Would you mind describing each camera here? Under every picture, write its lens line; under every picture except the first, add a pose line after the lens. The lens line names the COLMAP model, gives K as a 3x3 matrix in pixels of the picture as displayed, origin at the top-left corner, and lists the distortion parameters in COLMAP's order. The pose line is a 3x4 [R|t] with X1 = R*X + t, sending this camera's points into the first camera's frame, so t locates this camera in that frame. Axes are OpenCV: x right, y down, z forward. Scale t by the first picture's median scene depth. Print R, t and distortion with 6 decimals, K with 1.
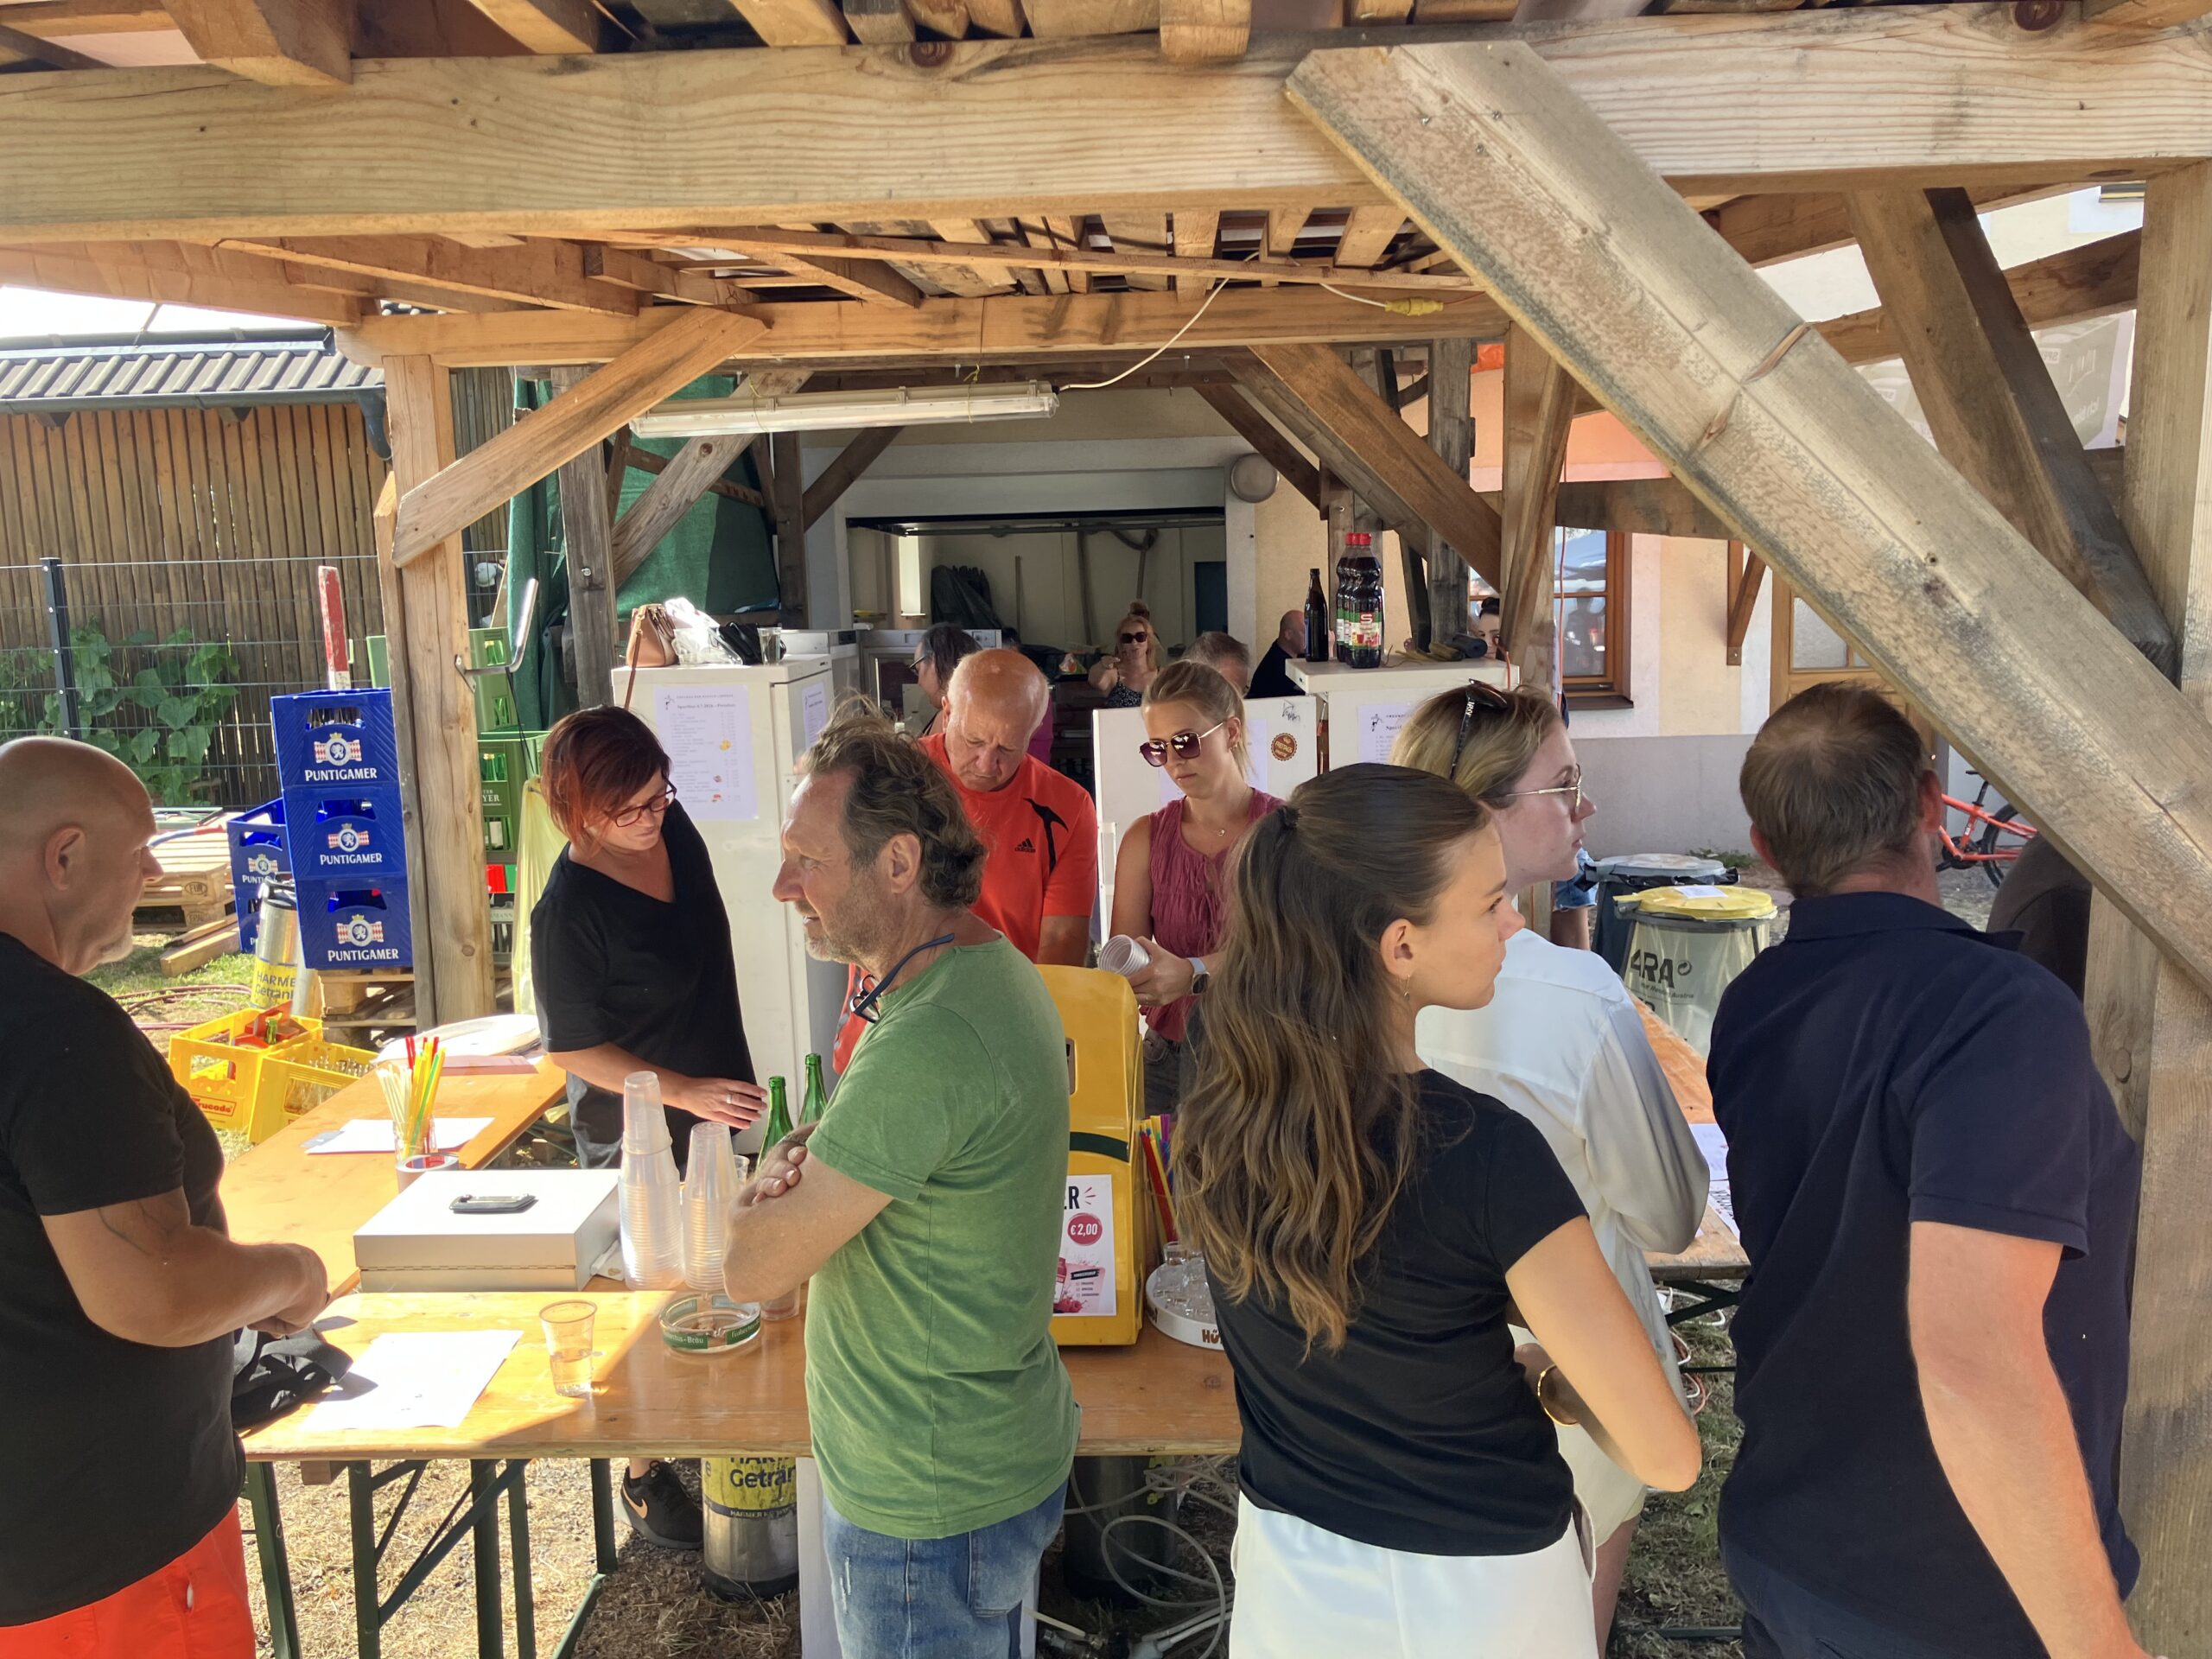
lens RADIAL K [[1837.9, 0, 1123.5], [0, 1837.9, 861.3], [0, 0, 1]] dist [0.016888, 0.000754]
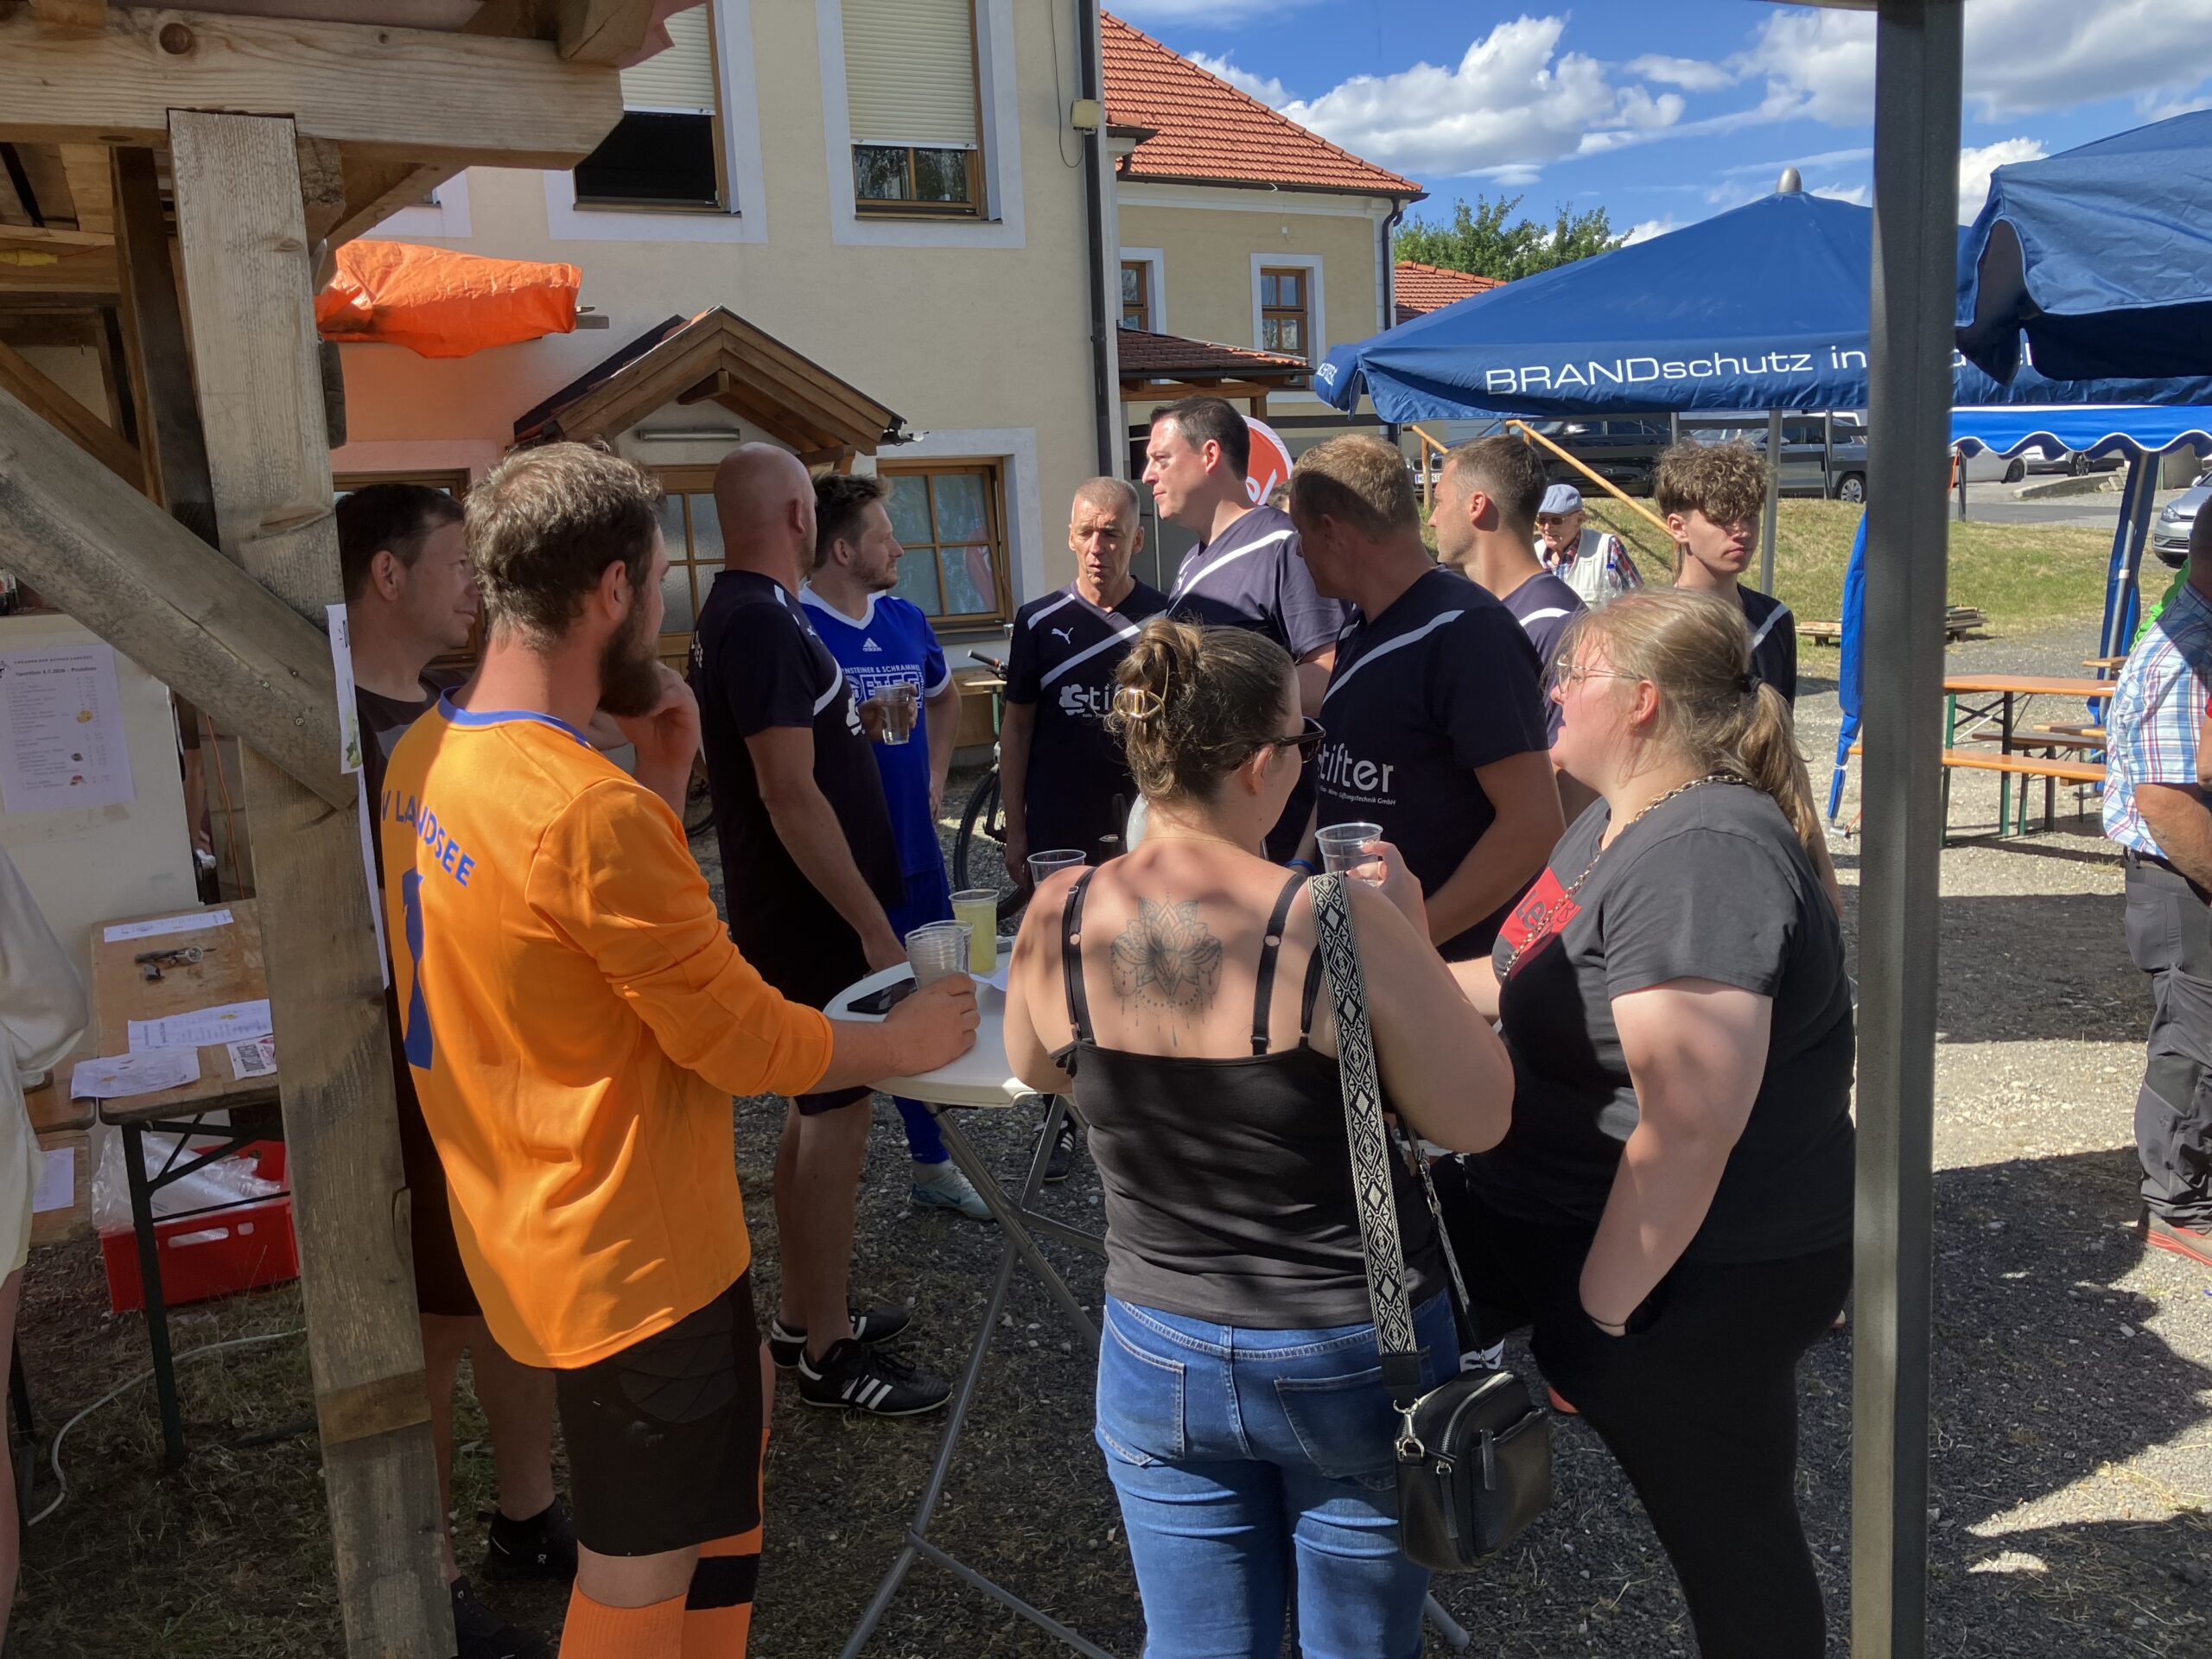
lens RADIAL K [[1837.9, 0, 1097.9], [0, 1837.9, 837.6], [0, 0, 1]] dist [0.016888, 0.000754]
pose [[0.875692, -0.093451, 0.473740, 0.141547], [0.098175, 0.995059, 0.014813, 0.048480], [-0.472784, 0.033538, 0.880540, -0.133803]]
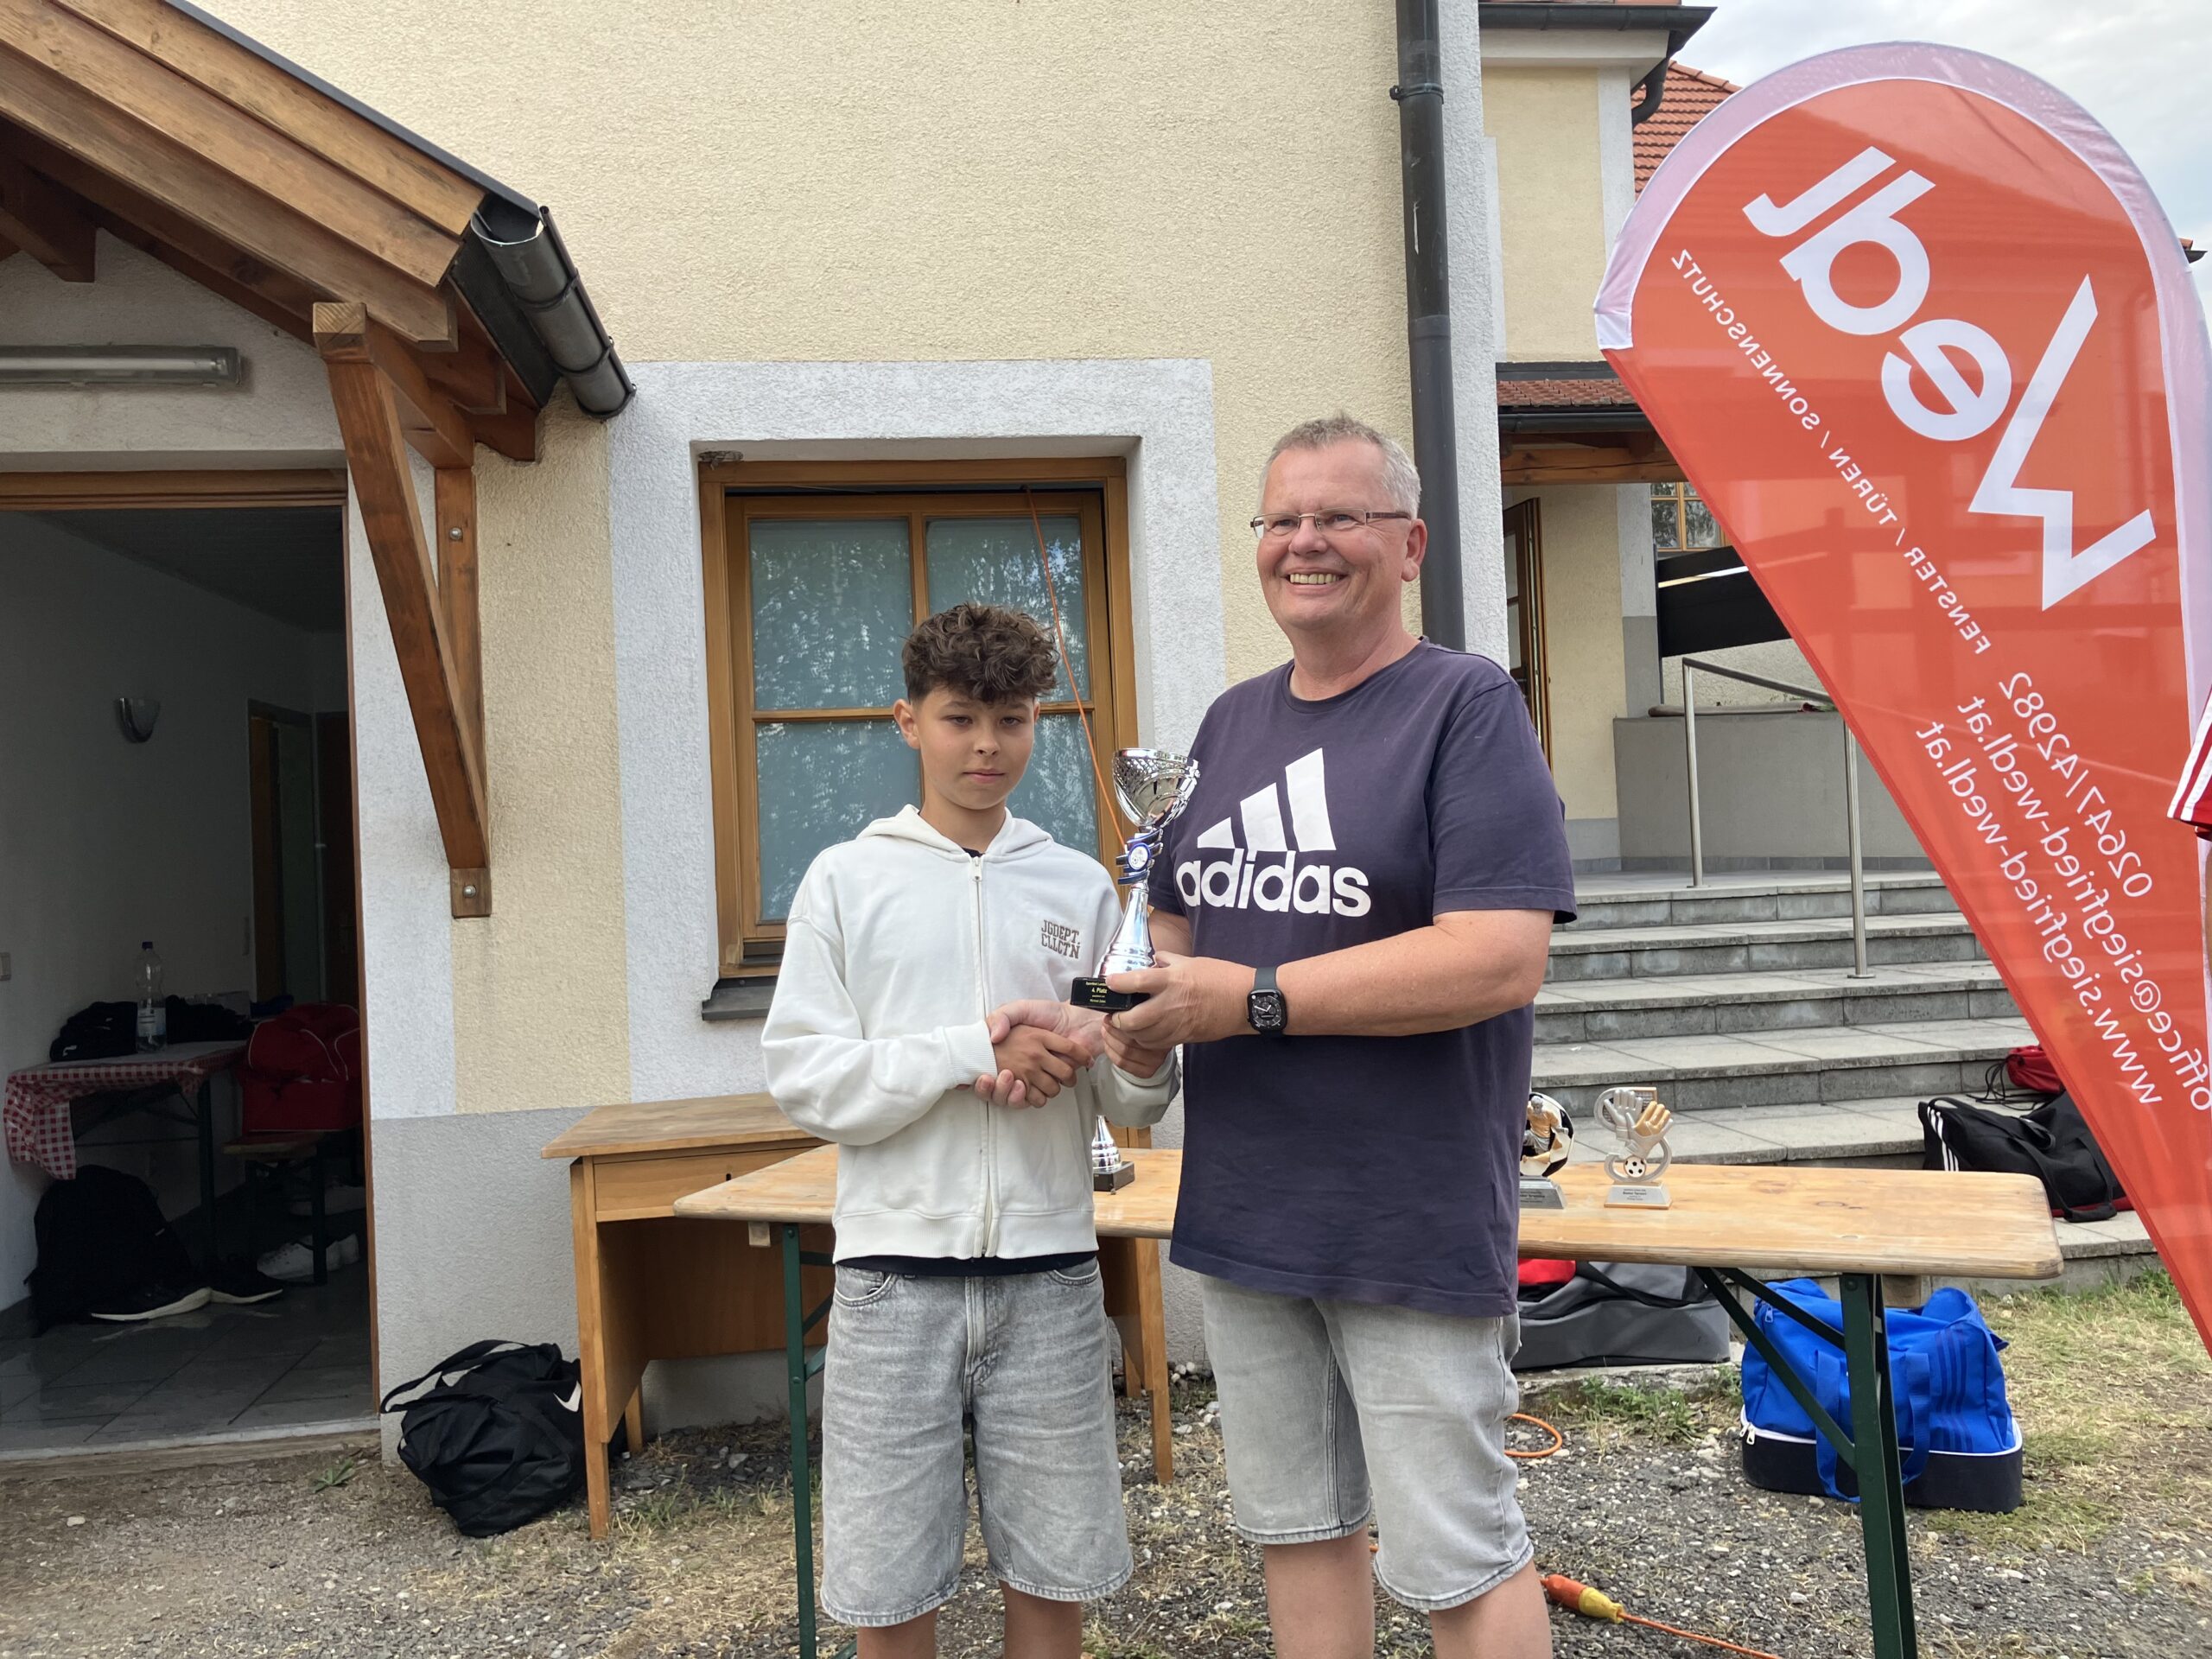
lens RADIAL K [[1837.9, 0, 1083.6], [0, 1837.9, 810.0], [0, 0, 1]] dist [0.016888, 0.000754]
pose [[0.985247, -0.013192, 0.170630, 0.987684], [0.043131, 0.983982, -0.172973, -0.116484], [-0.165615, 0.177780, 0.970034, 1.158584]]
